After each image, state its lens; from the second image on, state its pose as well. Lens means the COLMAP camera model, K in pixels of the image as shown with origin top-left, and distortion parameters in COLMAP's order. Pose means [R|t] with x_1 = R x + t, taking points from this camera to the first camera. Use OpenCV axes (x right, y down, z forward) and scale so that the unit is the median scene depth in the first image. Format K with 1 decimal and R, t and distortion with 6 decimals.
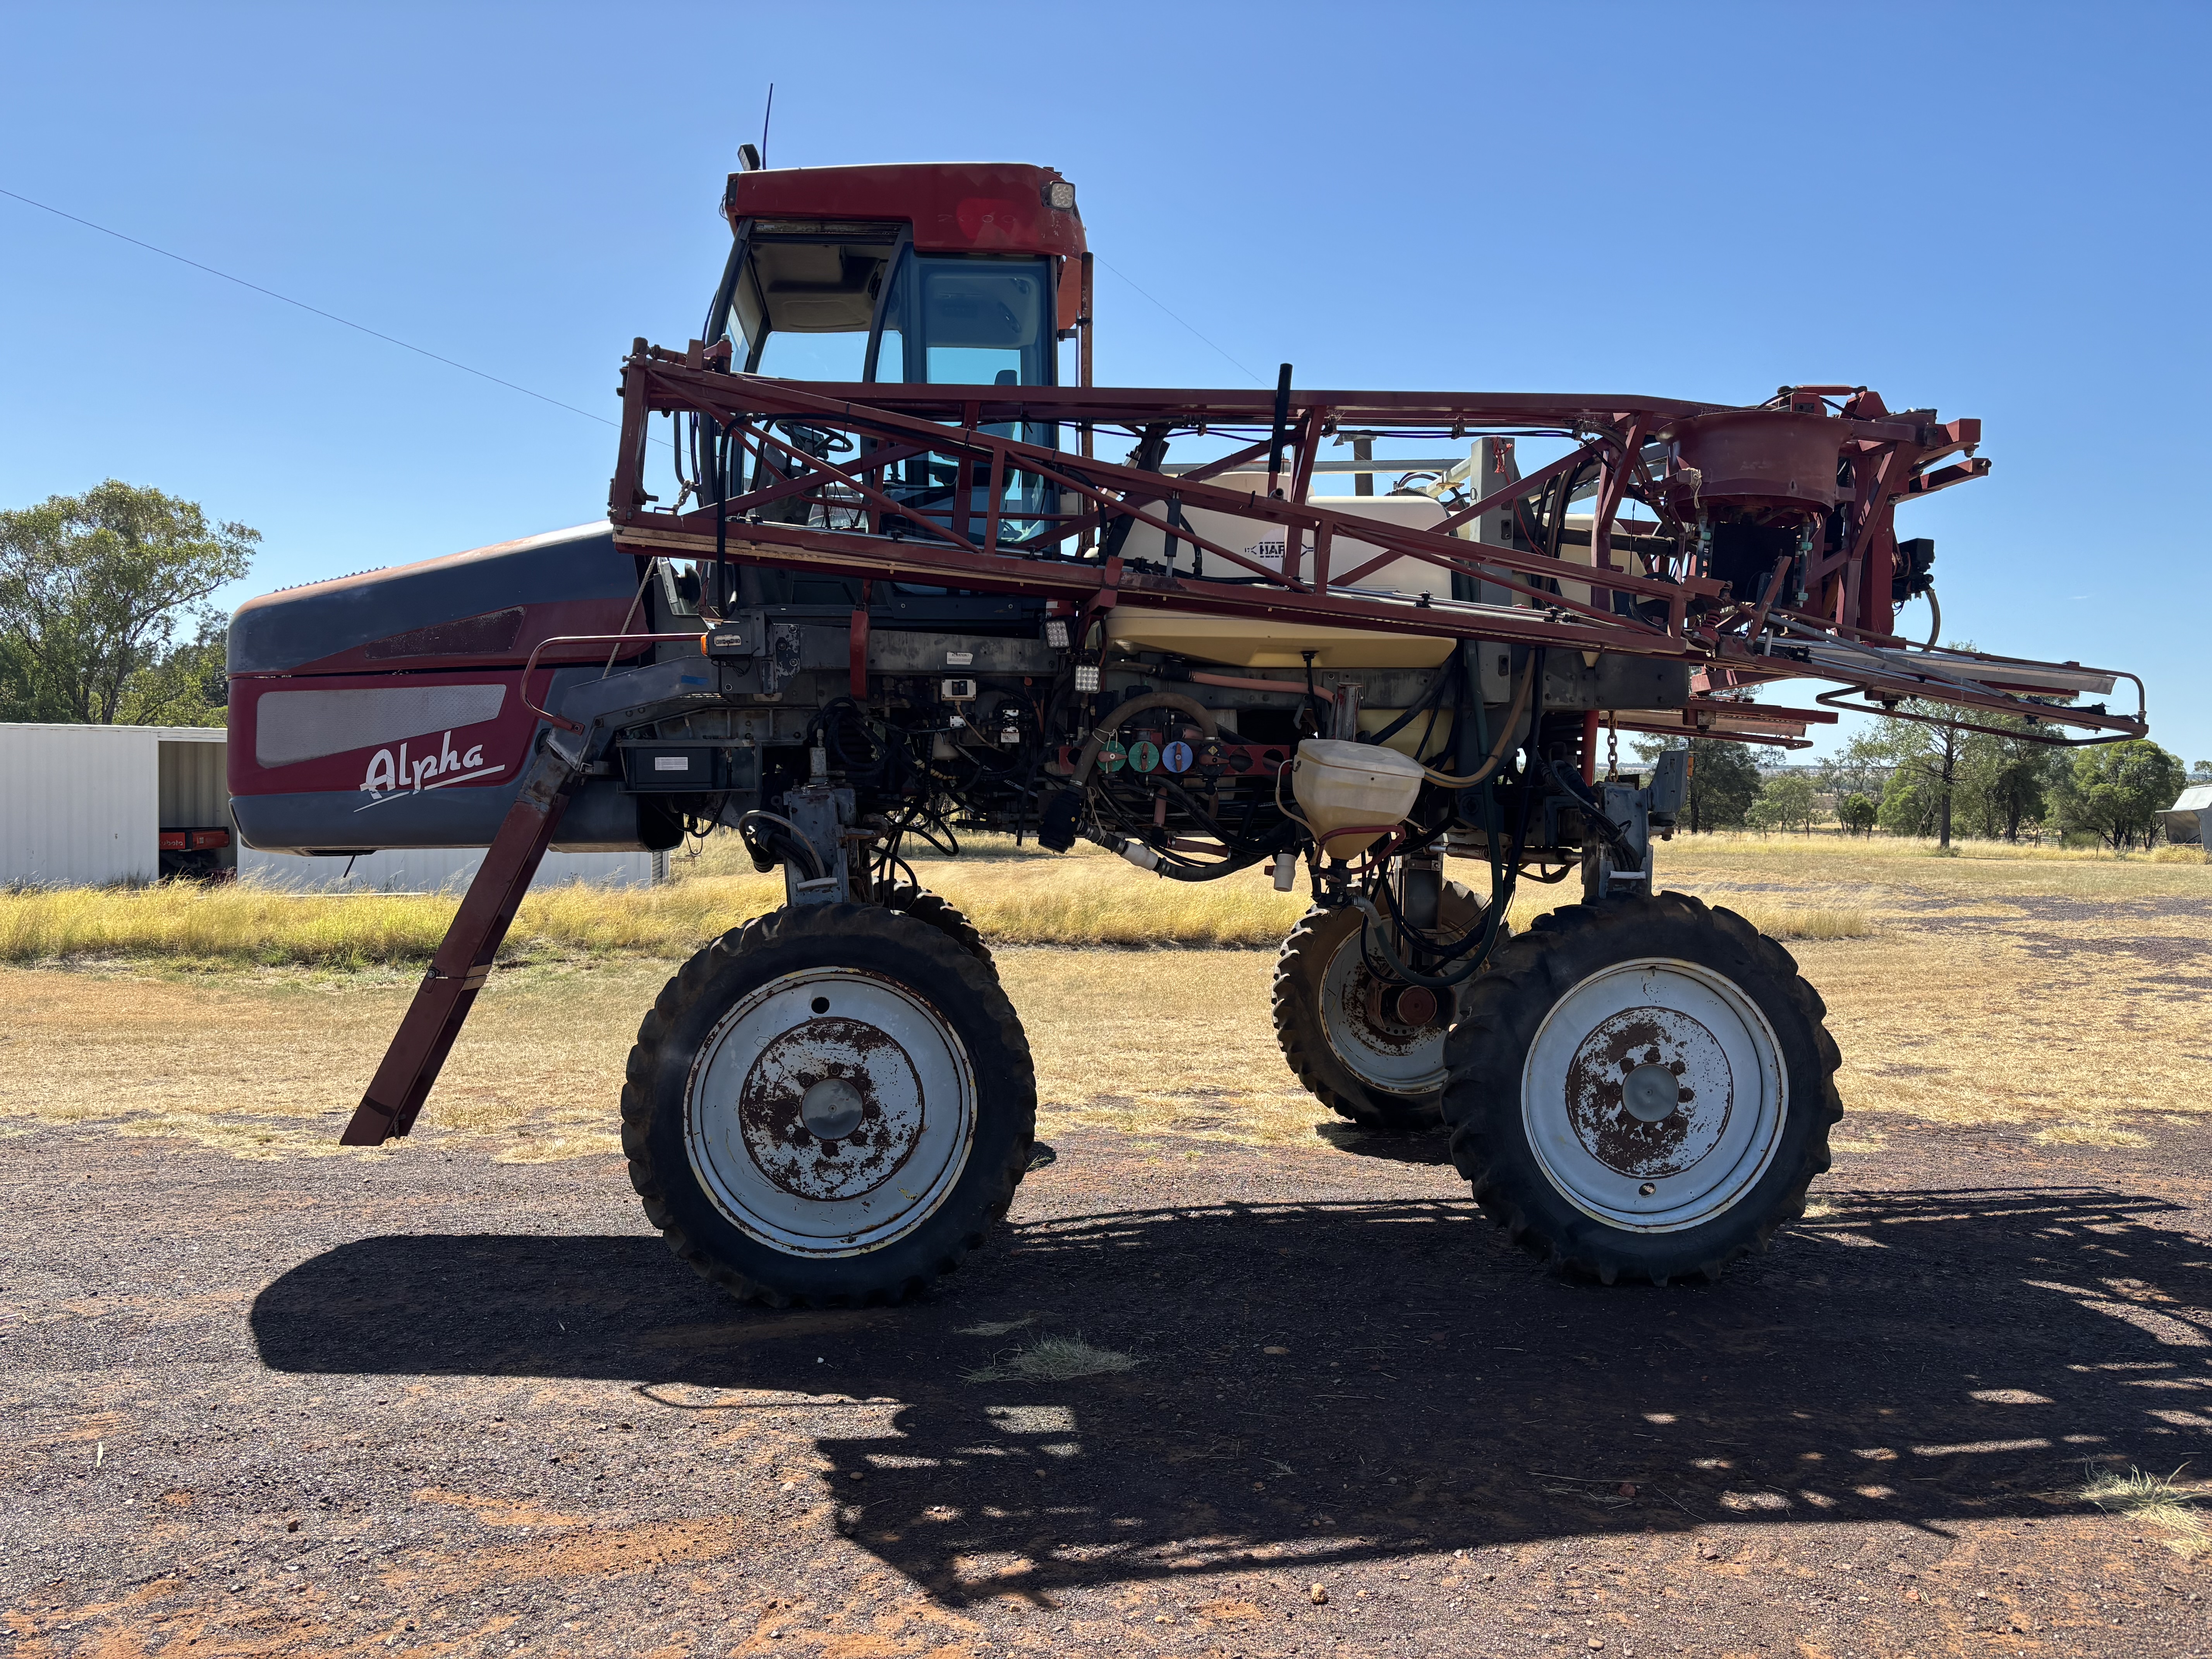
lens RADIAL K [[1649.8, 0, 1106.0], [0, 1649.8, 829.5], [0, 0, 1]] dist [0.034135, -0.009336]
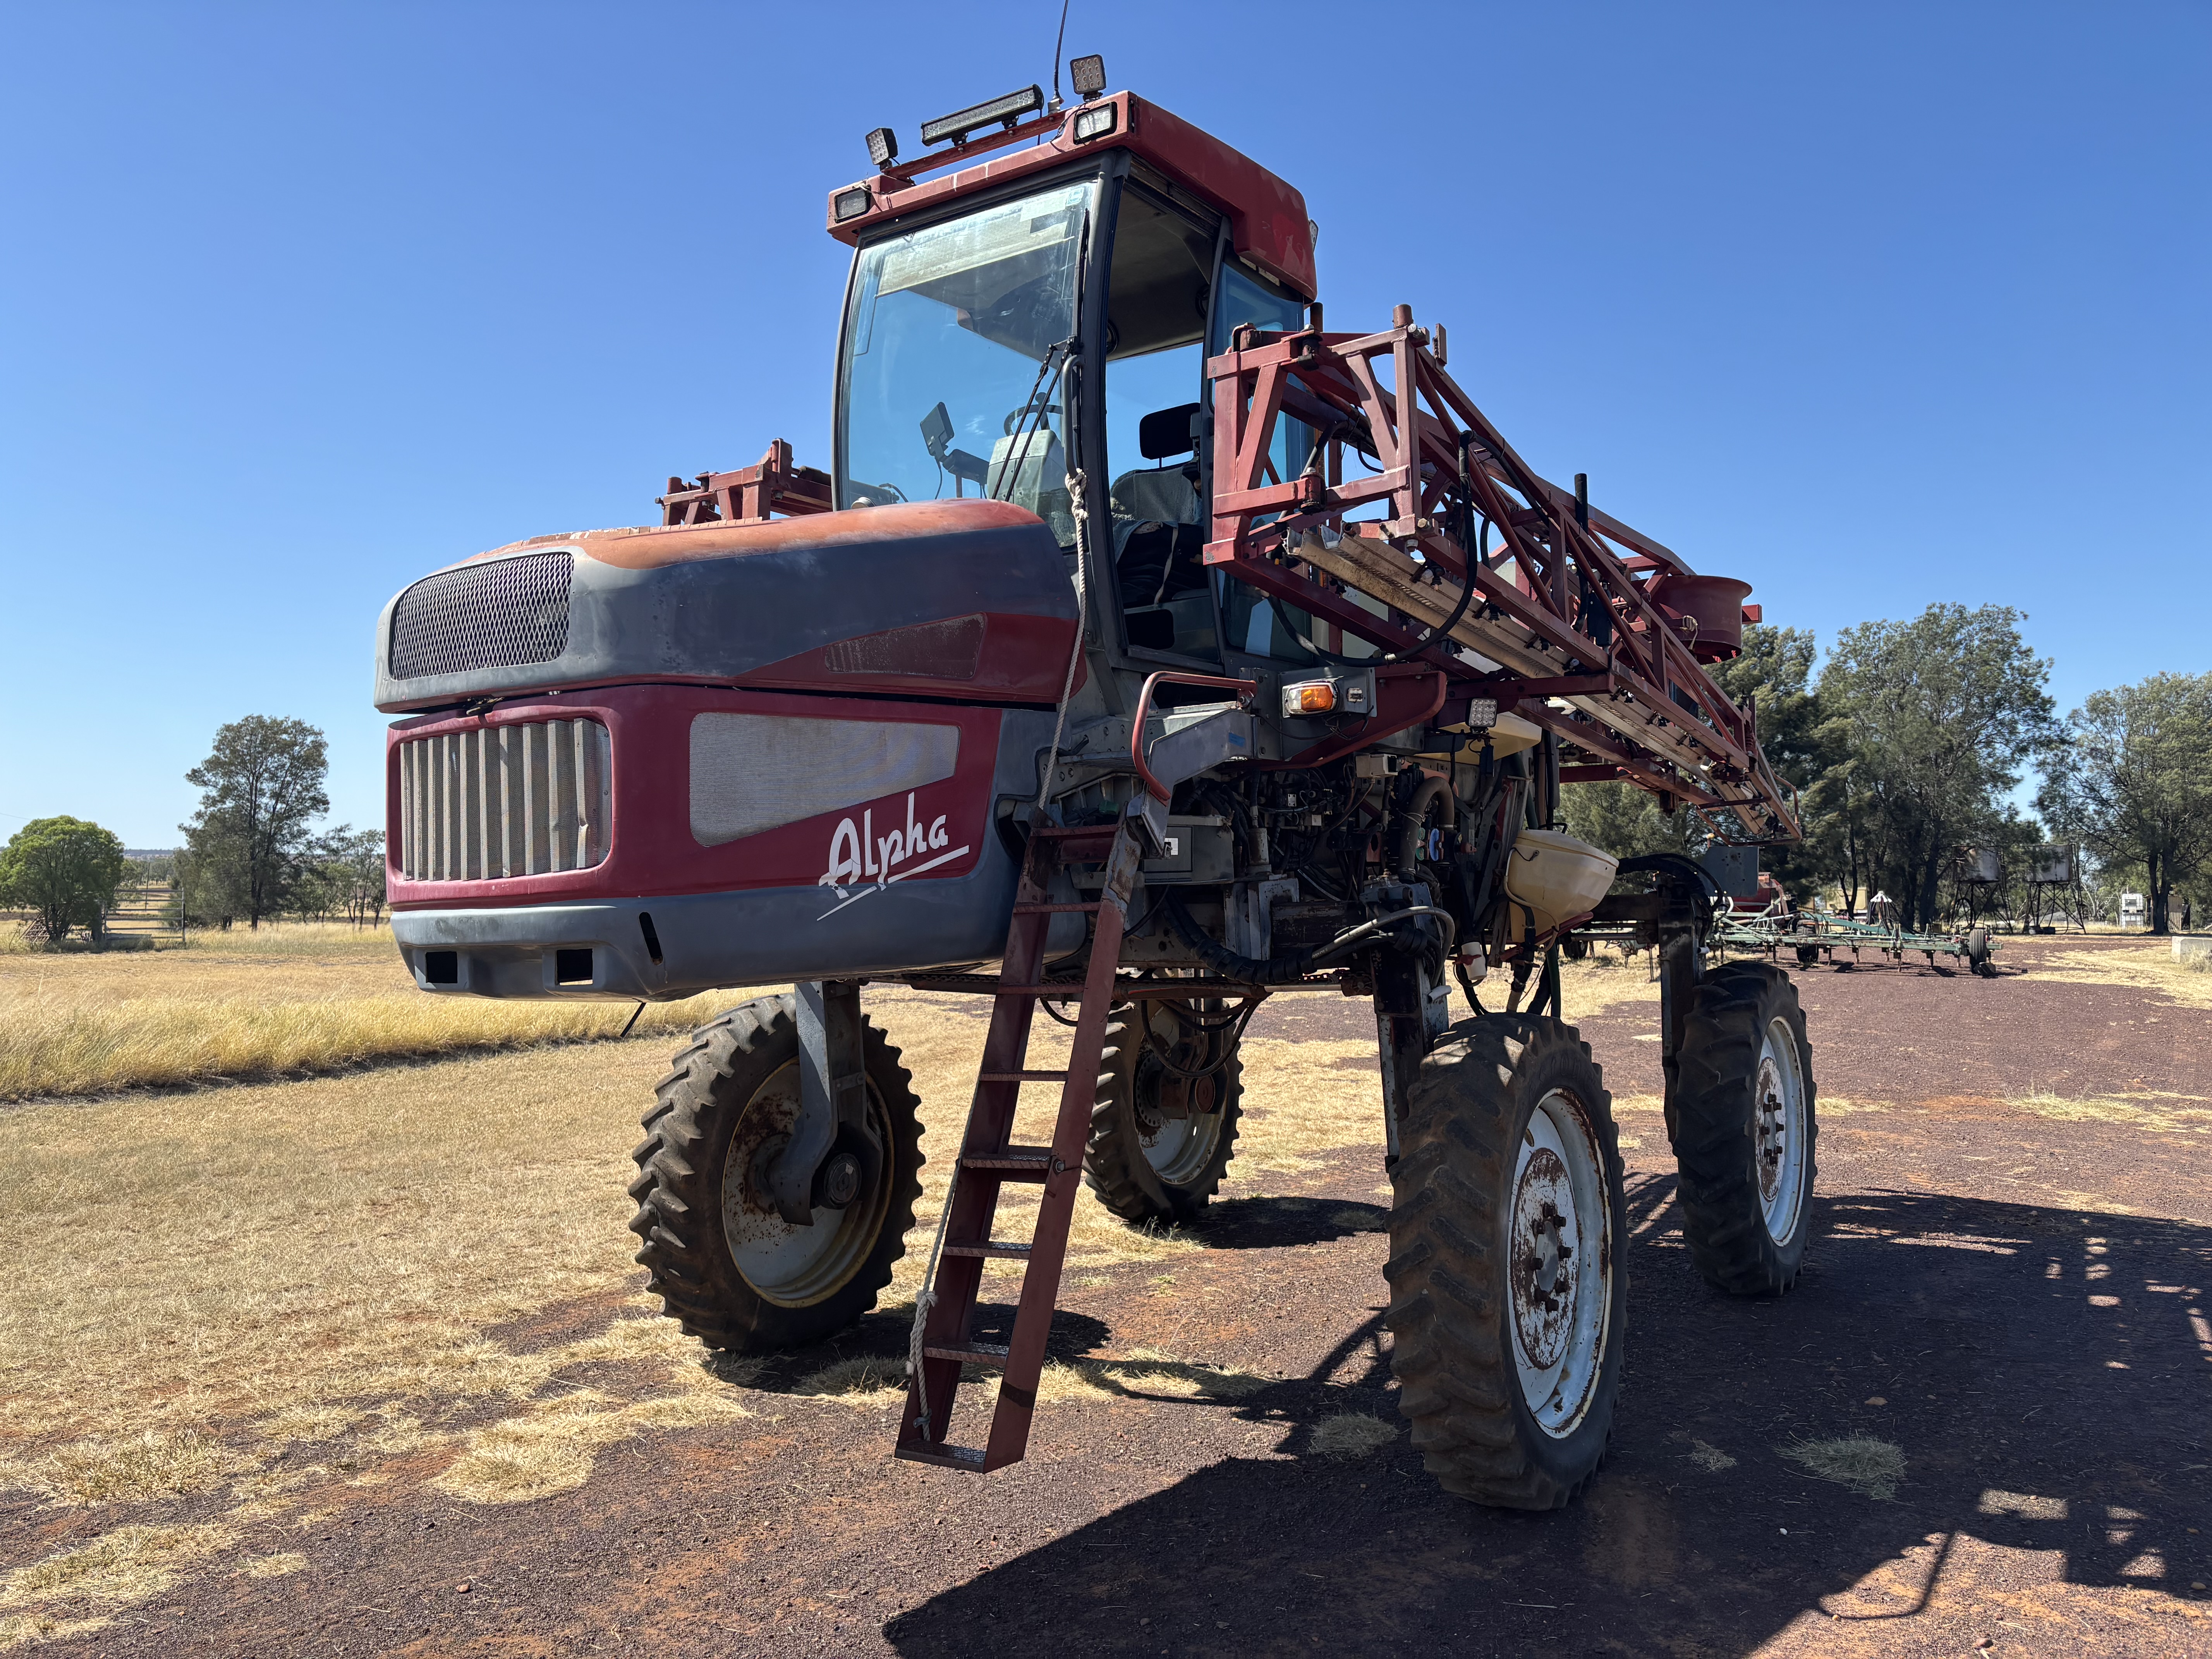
lens RADIAL K [[1649.8, 0, 1106.0], [0, 1649.8, 829.5], [0, 0, 1]] dist [0.034135, -0.009336]
pose [[0.645964, 0.021009, 0.763079, -0.924469], [0.019406, 0.998846, -0.043928, -0.016776], [-0.763121, 0.043184, 0.644811, 0.584336]]
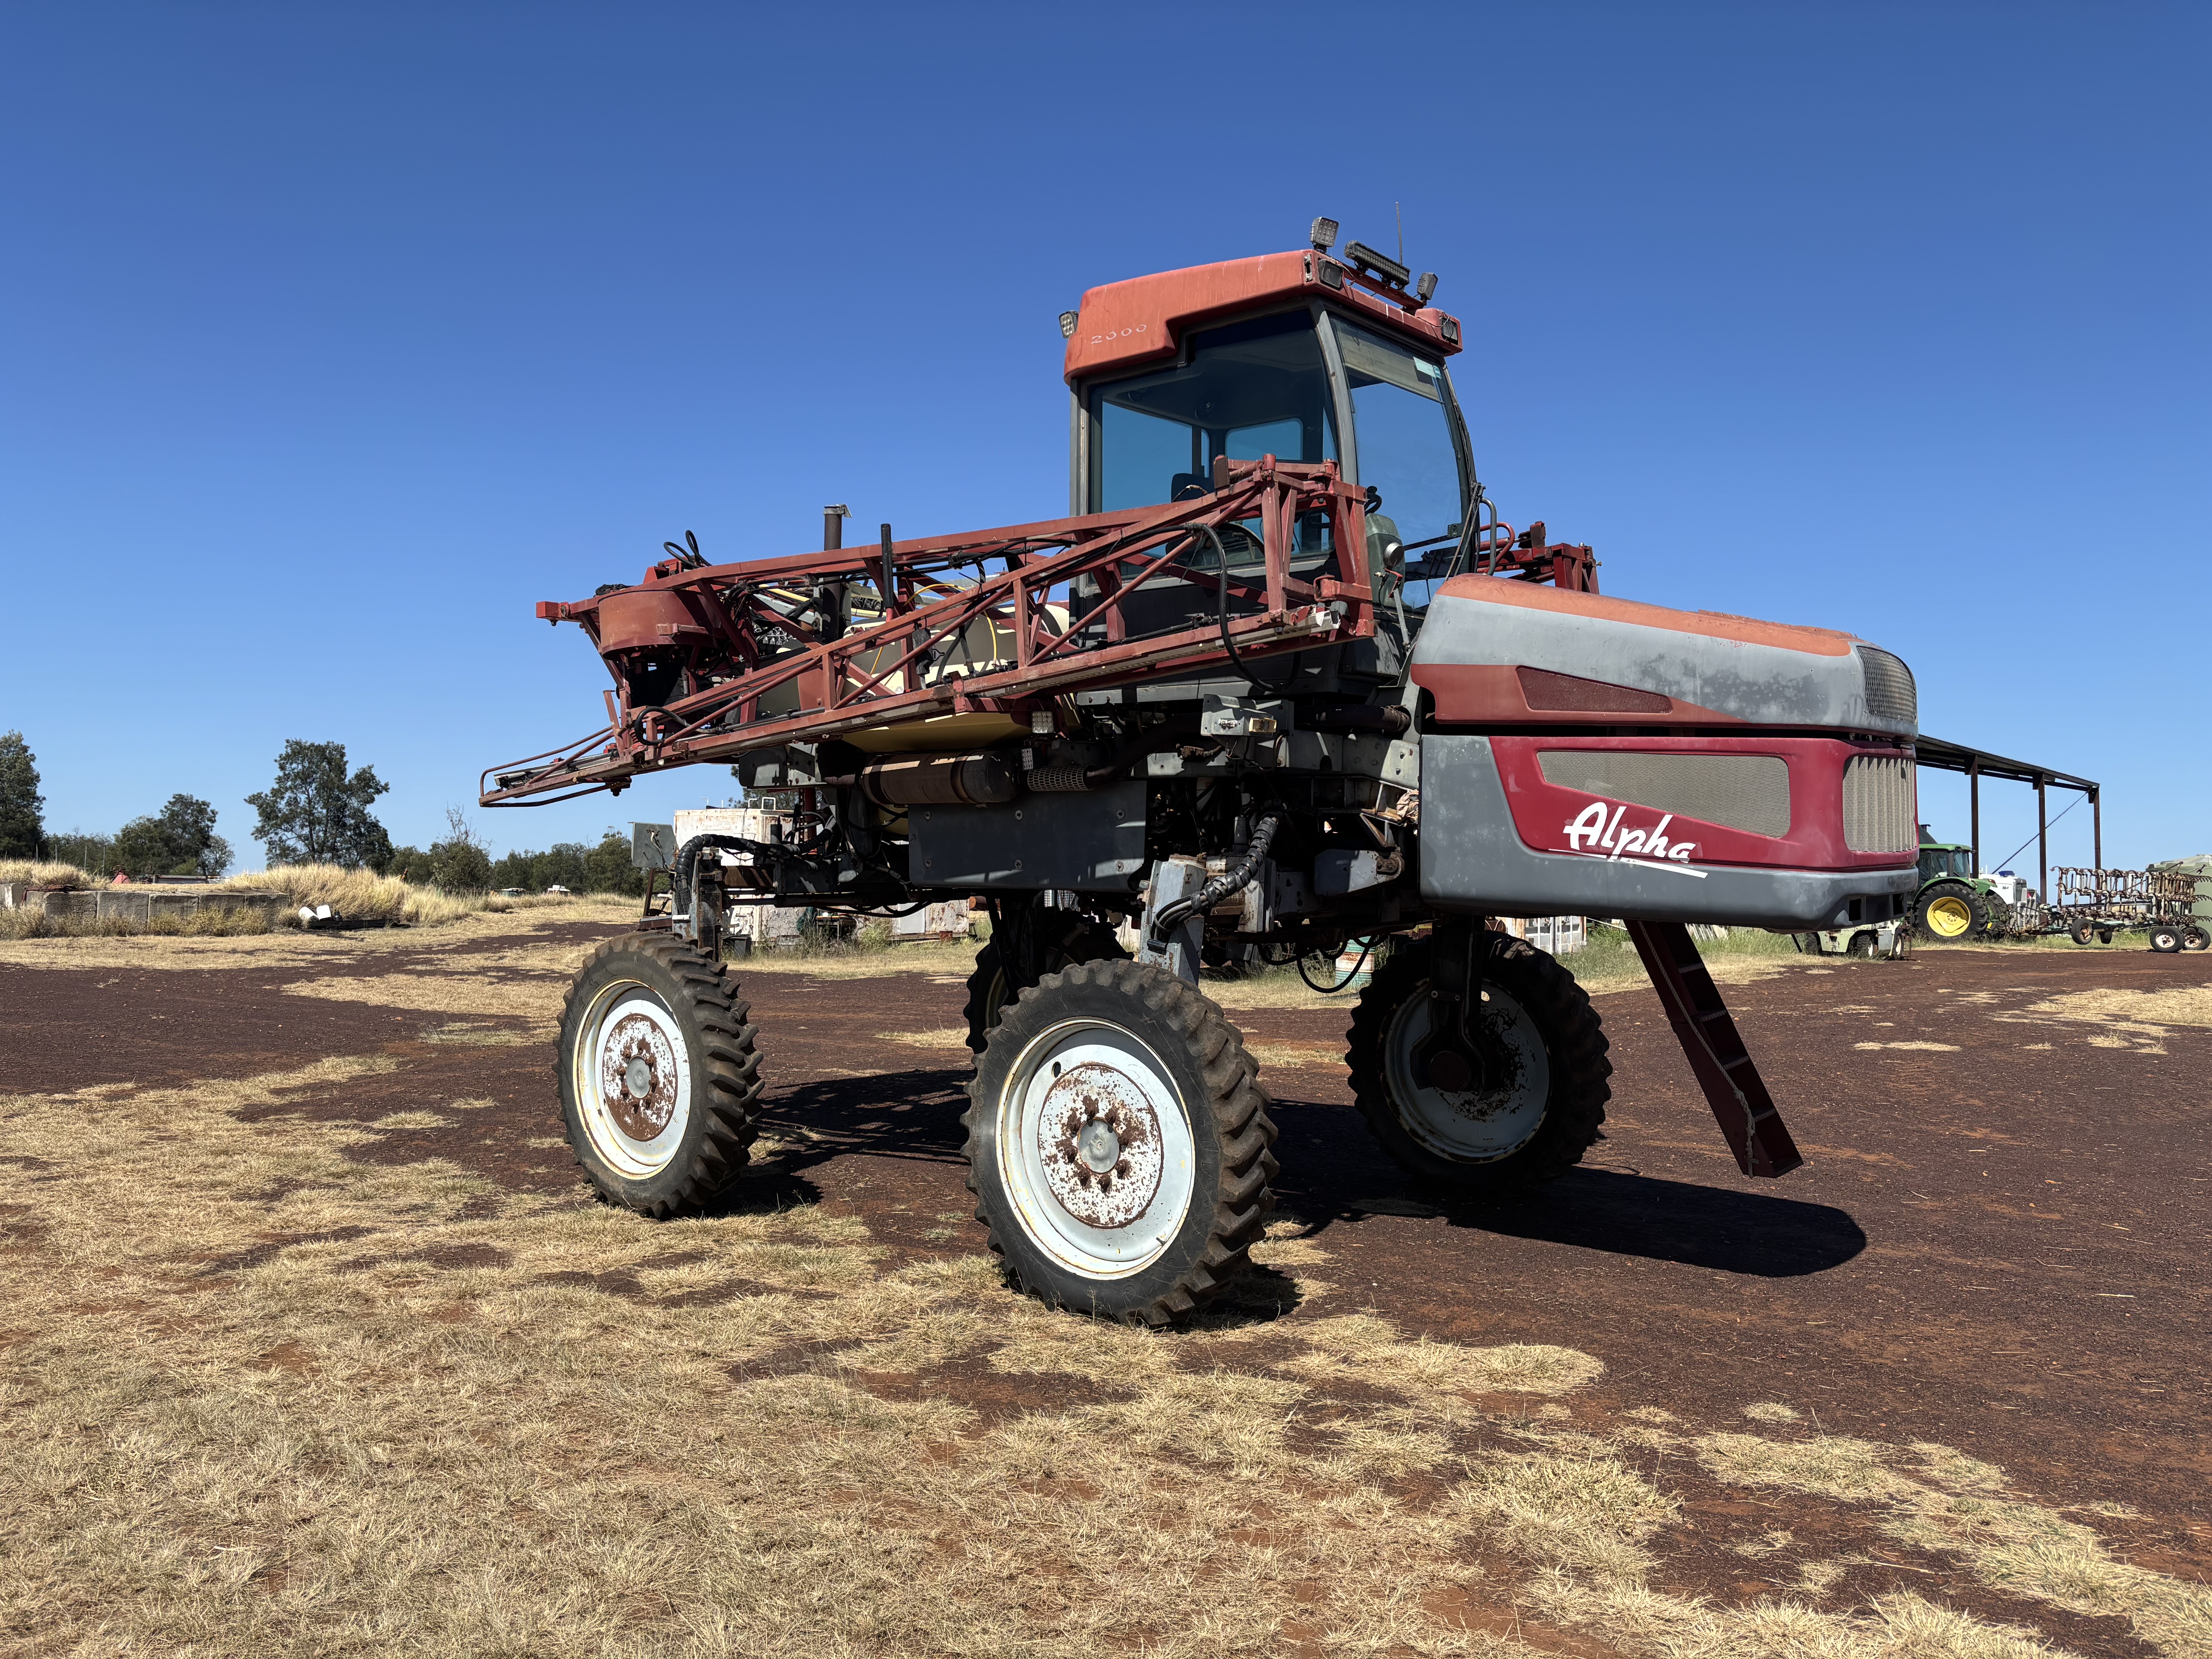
lens RADIAL K [[1653.1, 0, 1062.2], [0, 1653.1, 809.6], [0, 0, 1]] dist [0.055813, -0.032599]
pose [[-0.673730, 0.015658, 0.738812, -1.004394], [0.006792, 0.999864, -0.014997, -0.043841], [-0.738946, -0.005086, -0.673745, 2.226344]]
